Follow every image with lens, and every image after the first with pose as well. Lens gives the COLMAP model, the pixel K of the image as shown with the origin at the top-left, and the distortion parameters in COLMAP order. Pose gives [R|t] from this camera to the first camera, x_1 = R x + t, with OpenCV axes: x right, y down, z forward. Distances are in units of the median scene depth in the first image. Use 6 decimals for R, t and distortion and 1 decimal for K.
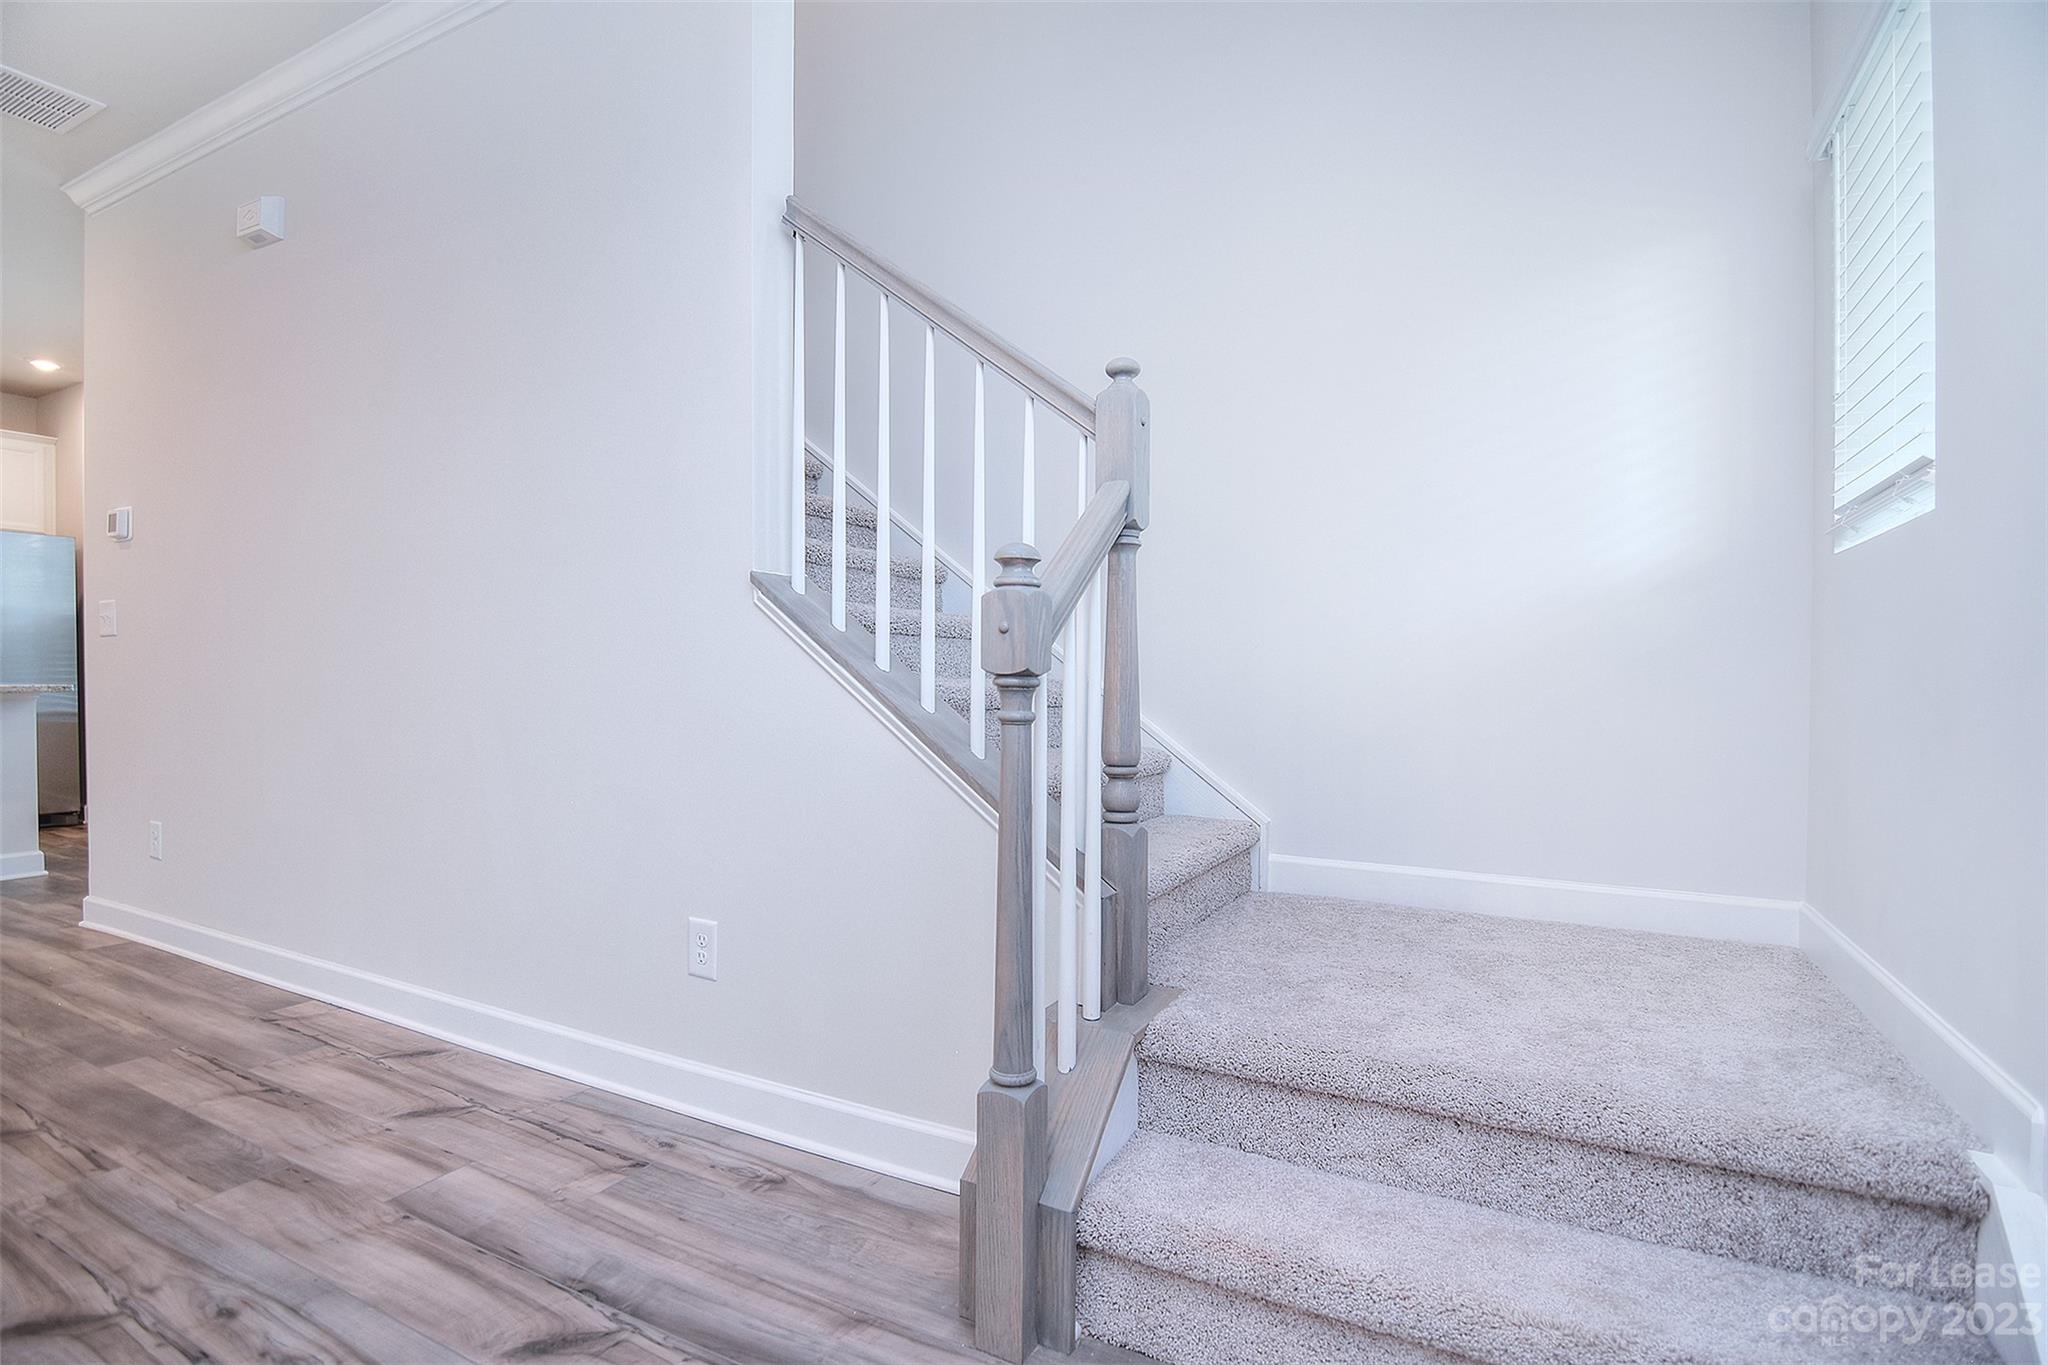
lens RADIAL K [[992.5, 0, 1038.2], [0, 992.5, 688.8], [0, 0, 1]] dist [-0.011663, -0.006746]
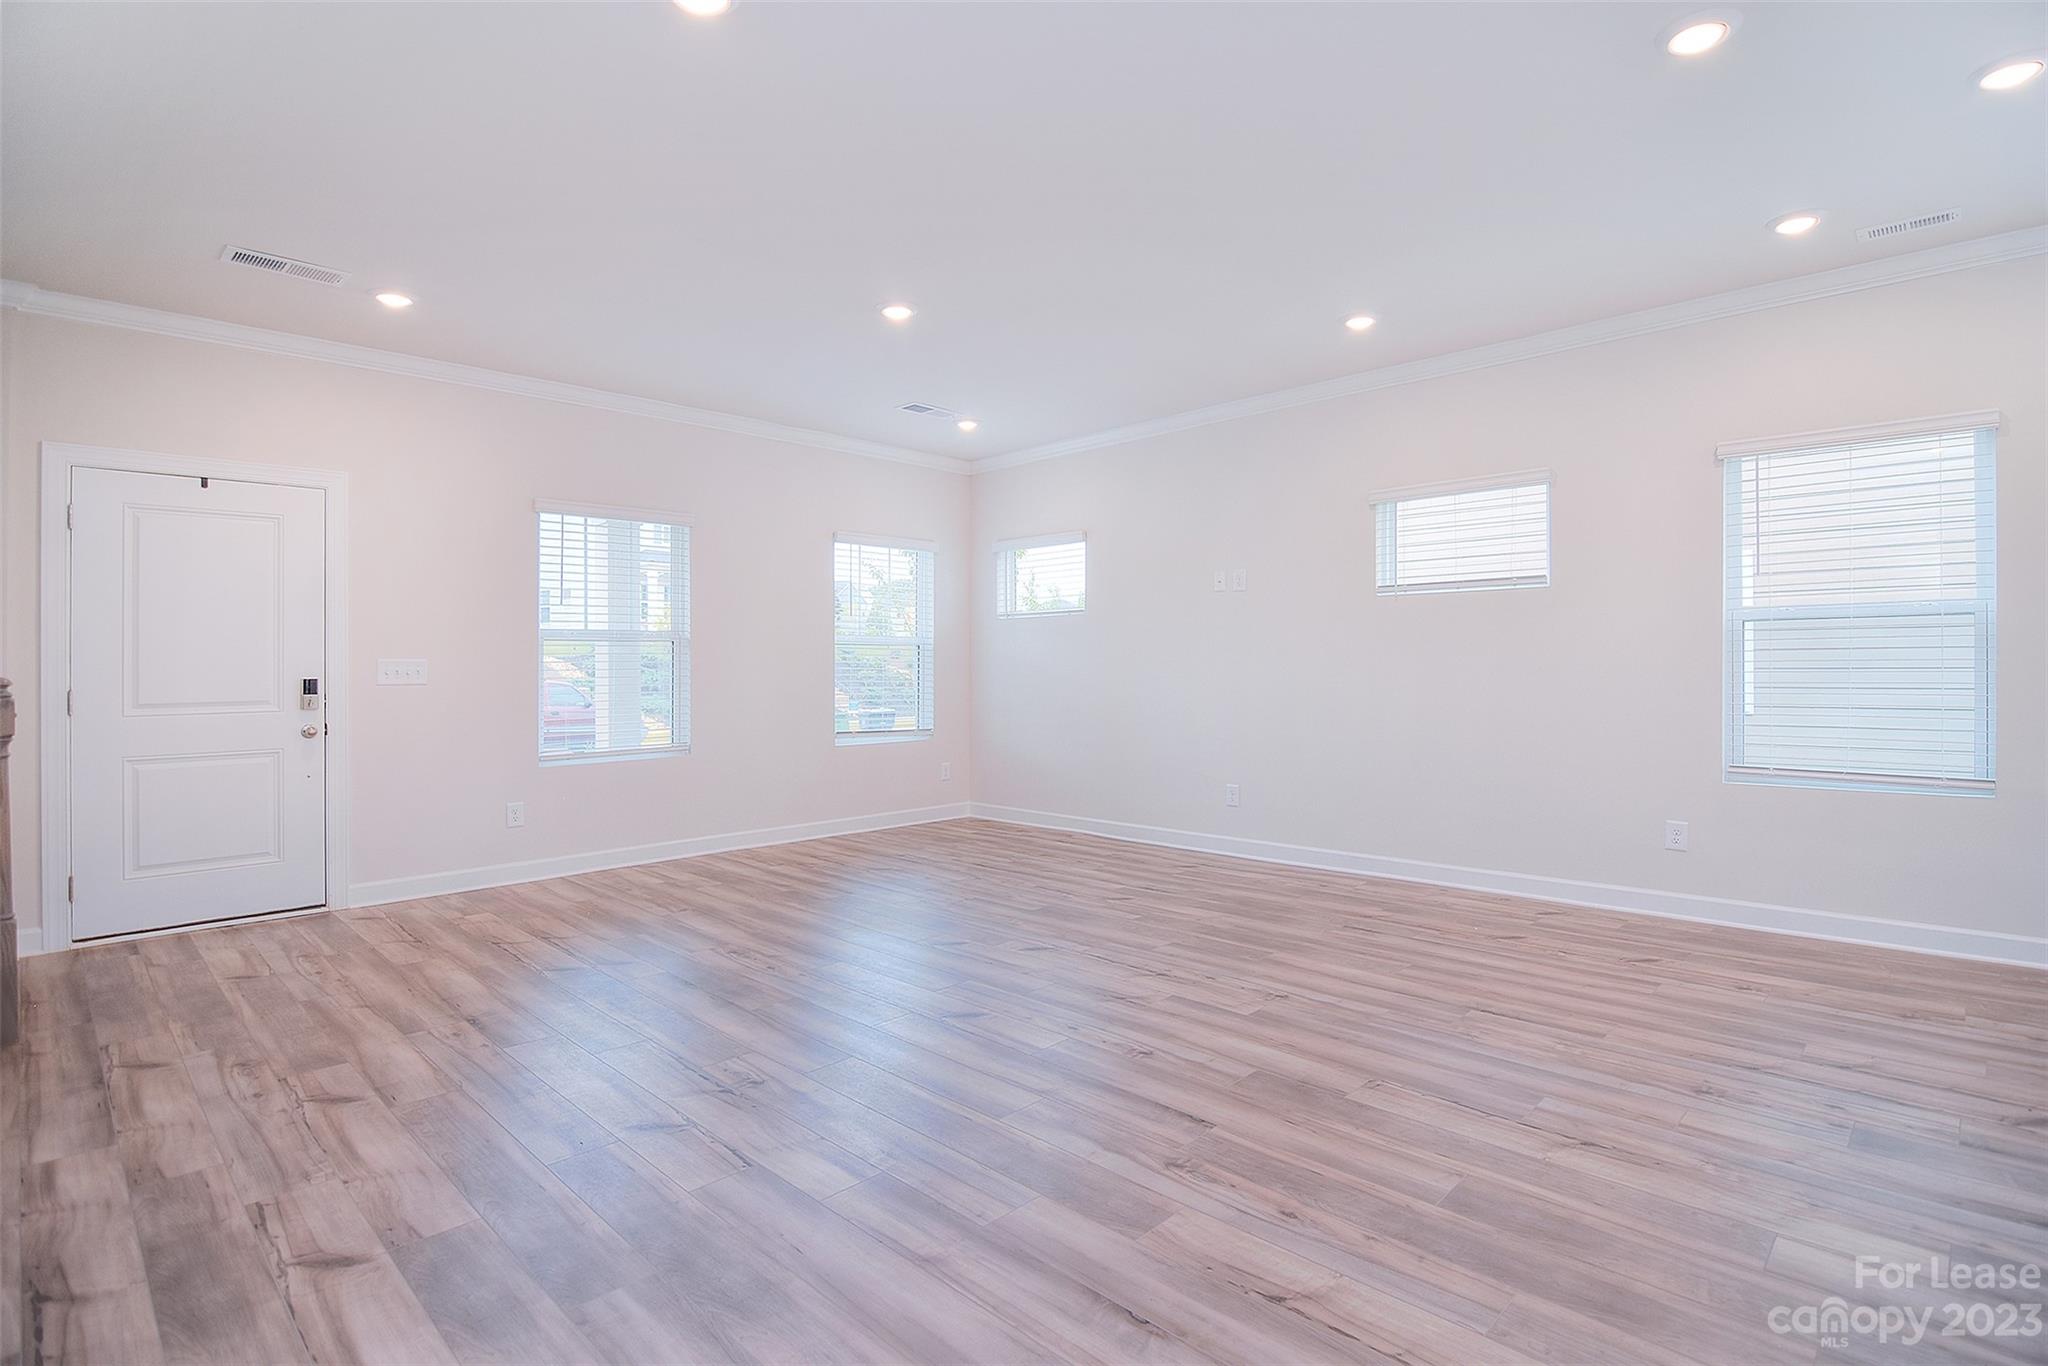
lens RADIAL K [[992.5, 0, 1039.7], [0, 992.5, 633.4], [0, 0, 1]] dist [-0.011663, -0.006746]
pose [[-0.960228, 0.010028, 0.279037, -2.279043], [0.004622, 0.999789, -0.020027, -0.148503], [-0.279179, -0.017940, -0.960072, 1.950347]]
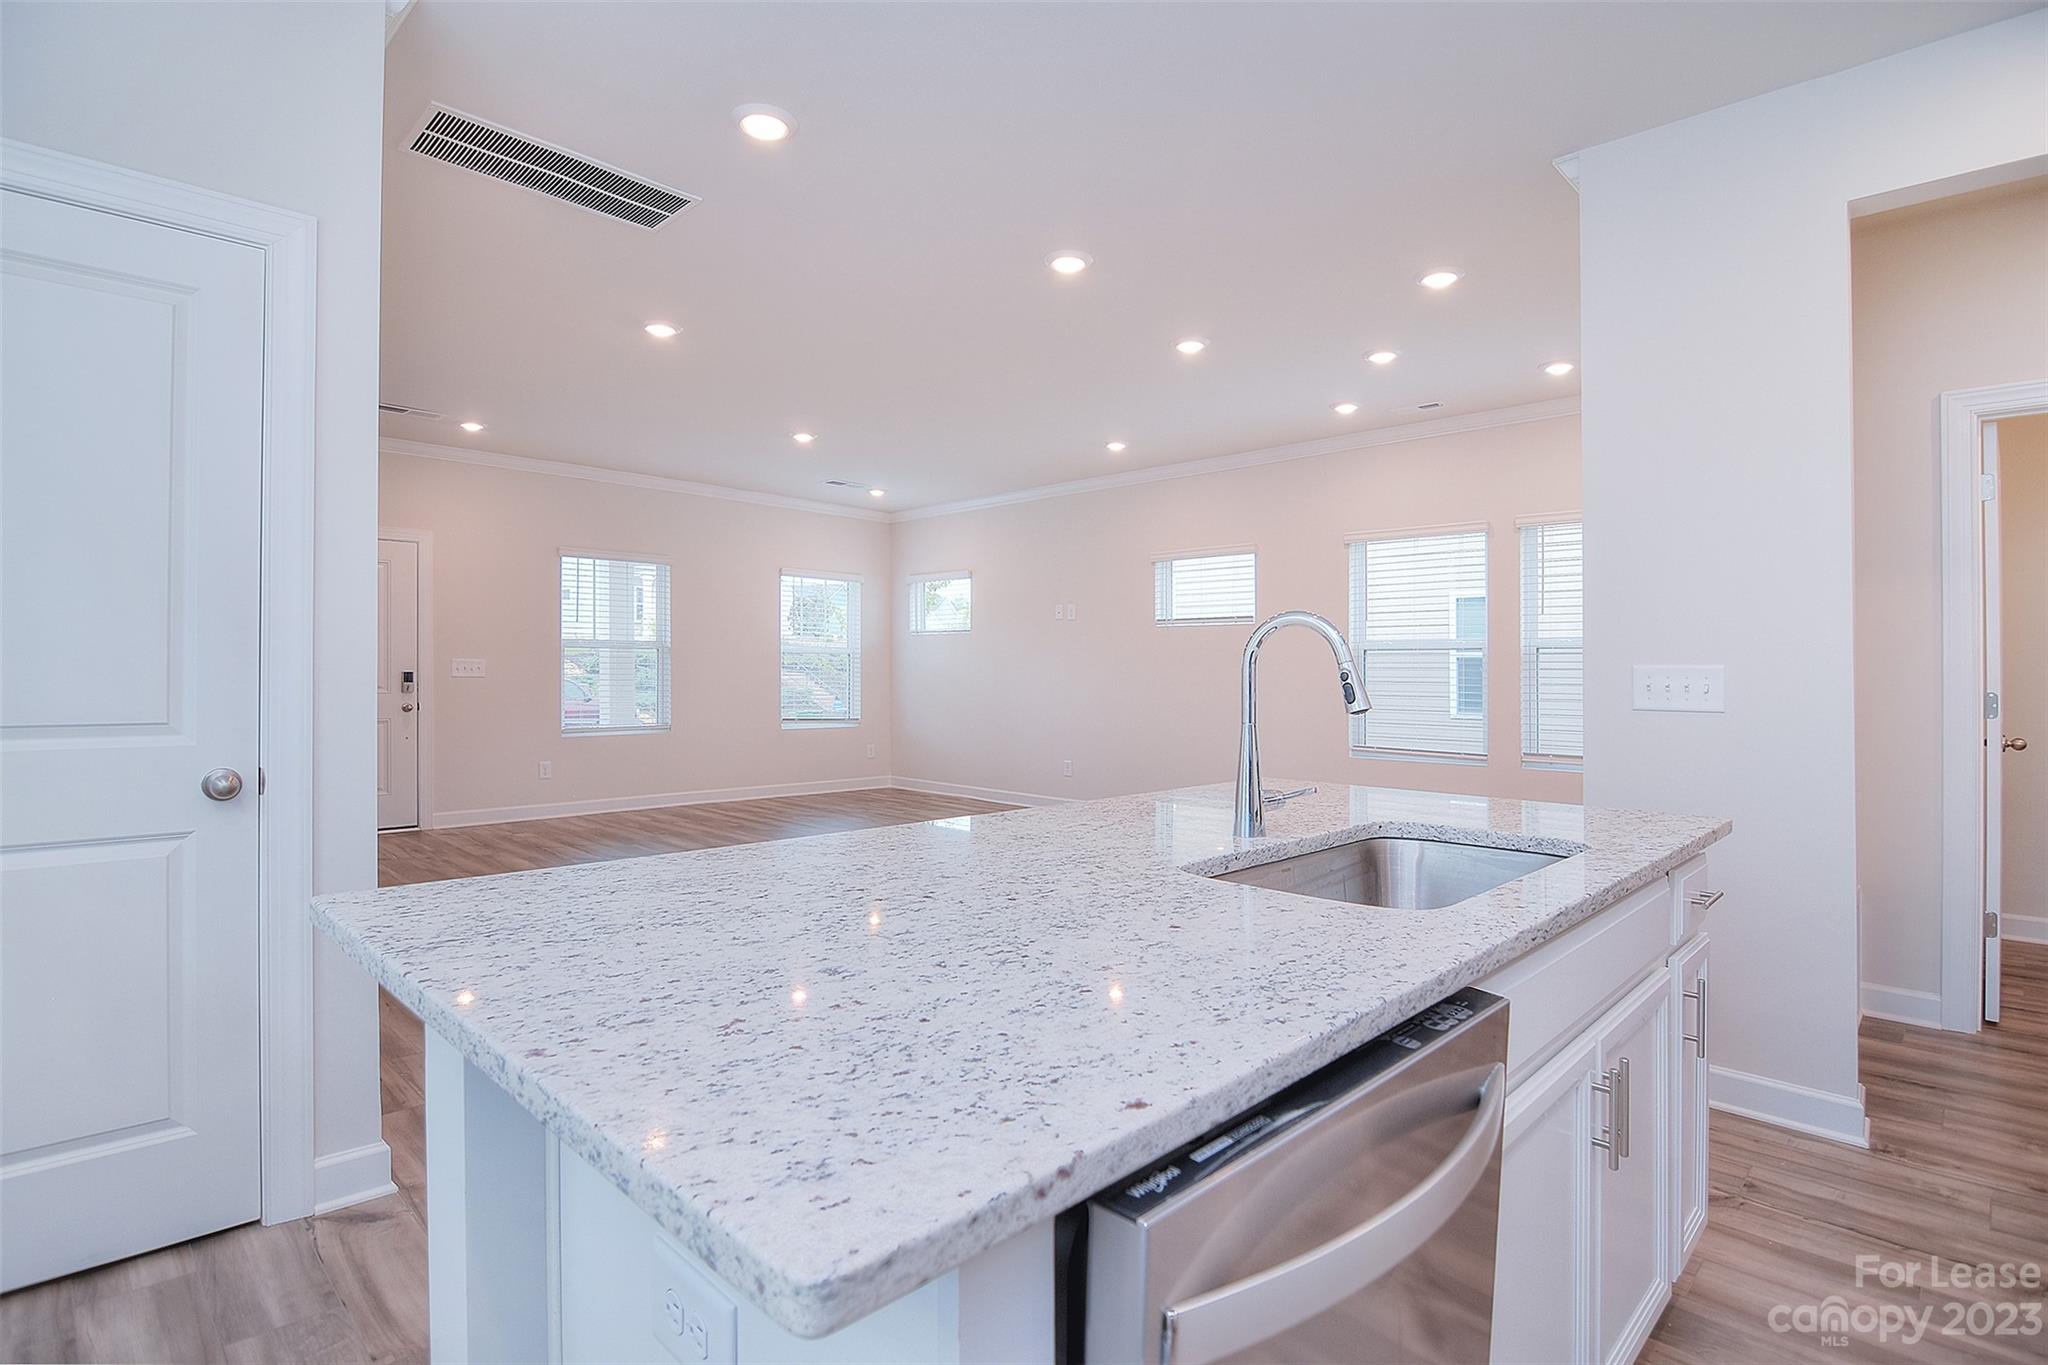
lens RADIAL K [[993.5, 0, 1029.8], [0, 993.5, 683.3], [0, 0, 1]] dist [0.001087, -0.010179]
pose [[-0.958615, -0.020219, 0.283988, -3.123086], [-0.013875, 0.999608, 0.024332, -0.172879], [-0.284369, 0.019385, -0.958519, 3.014033]]
